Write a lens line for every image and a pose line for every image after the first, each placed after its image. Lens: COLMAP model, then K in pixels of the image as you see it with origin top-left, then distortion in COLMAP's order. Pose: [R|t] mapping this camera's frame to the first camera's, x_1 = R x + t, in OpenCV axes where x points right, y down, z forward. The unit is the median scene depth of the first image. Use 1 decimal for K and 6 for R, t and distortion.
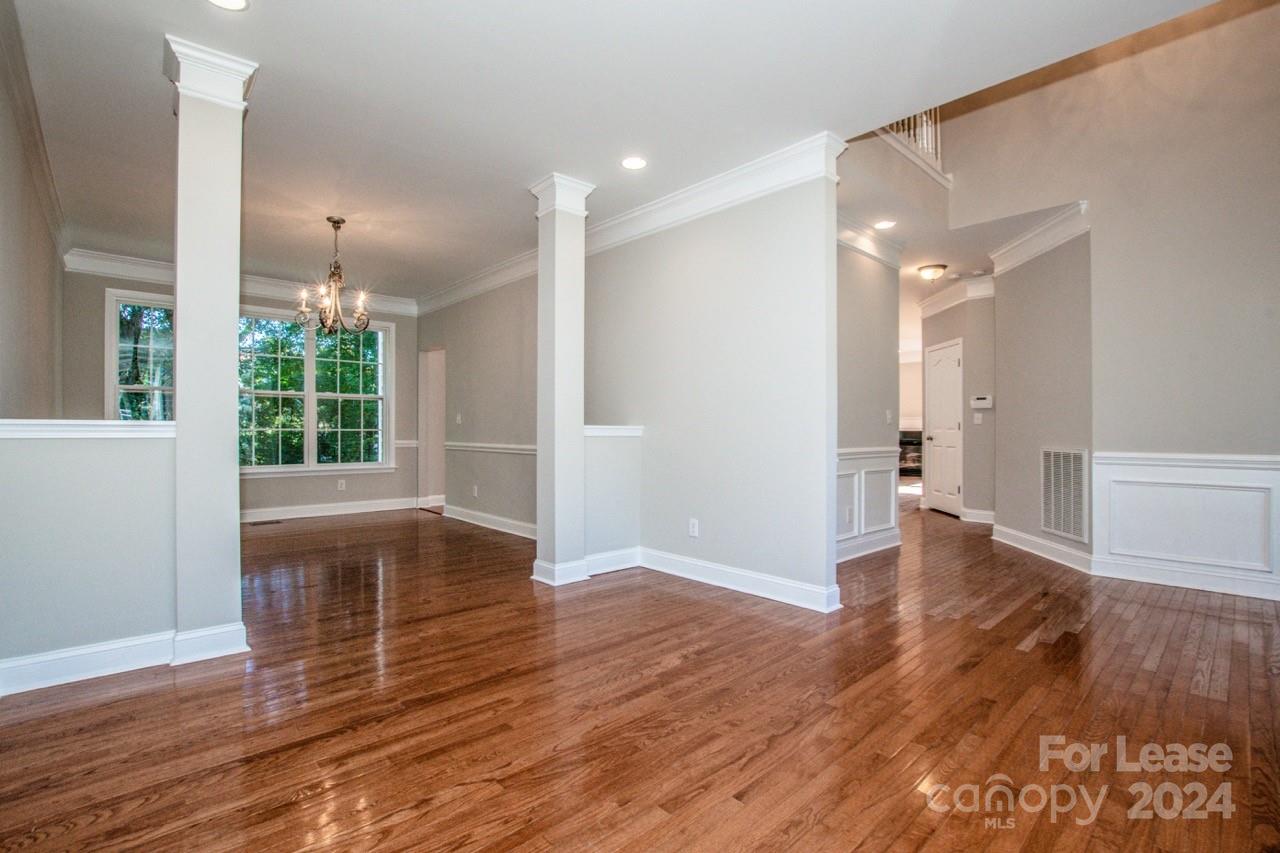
lens RADIAL K [[574.9, 0, 640.0], [0, 574.9, 429.3], [0, 0, 1]] dist [-0.026430, -0.000103]
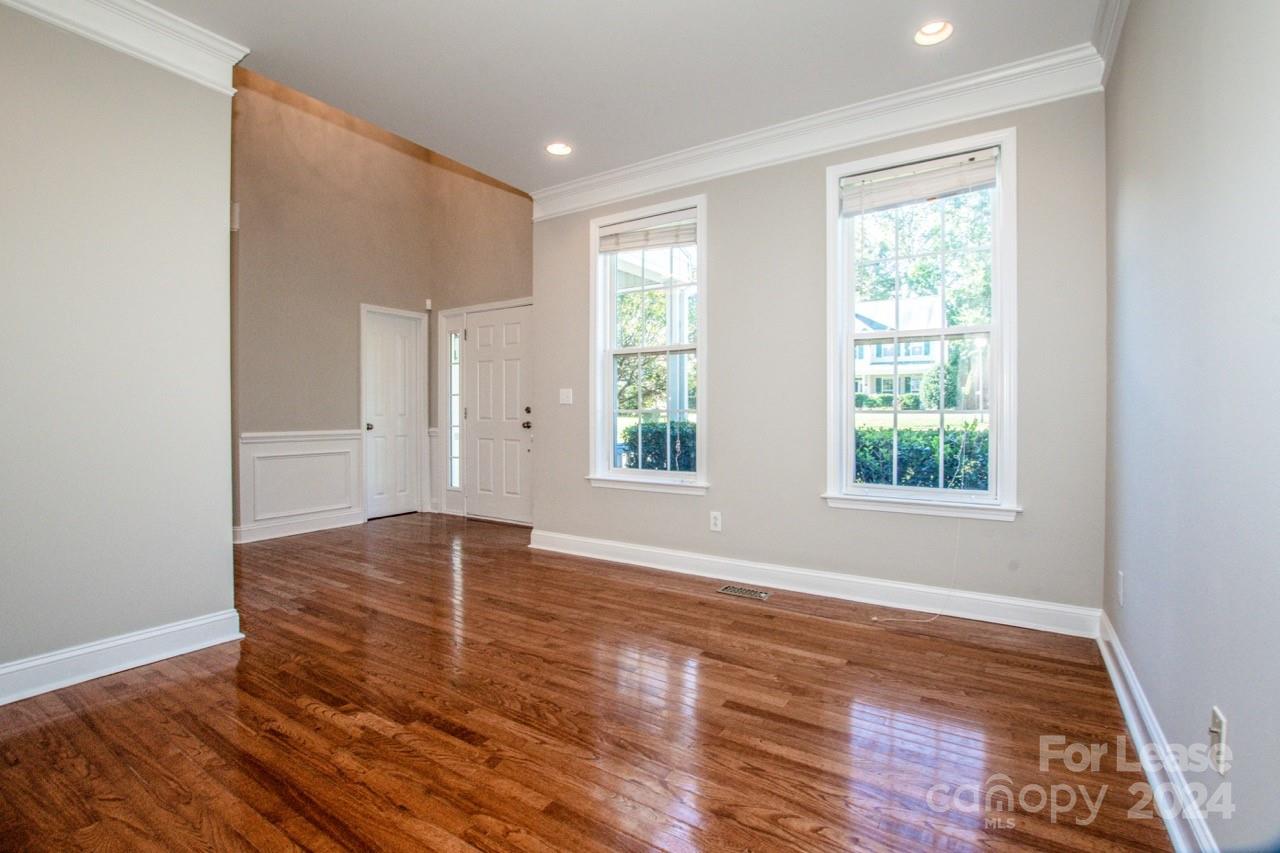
lens RADIAL K [[574.9, 0, 642.9], [0, 574.9, 422.3], [0, 0, 1]] dist [-0.026430, -0.000103]
pose [[-0.245323, -0.013648, 0.969345, -0.677525], [-0.002827, 0.999907, 0.013363, 0.003063], [-0.969437, 0.000538, -0.245339, 0.737356]]
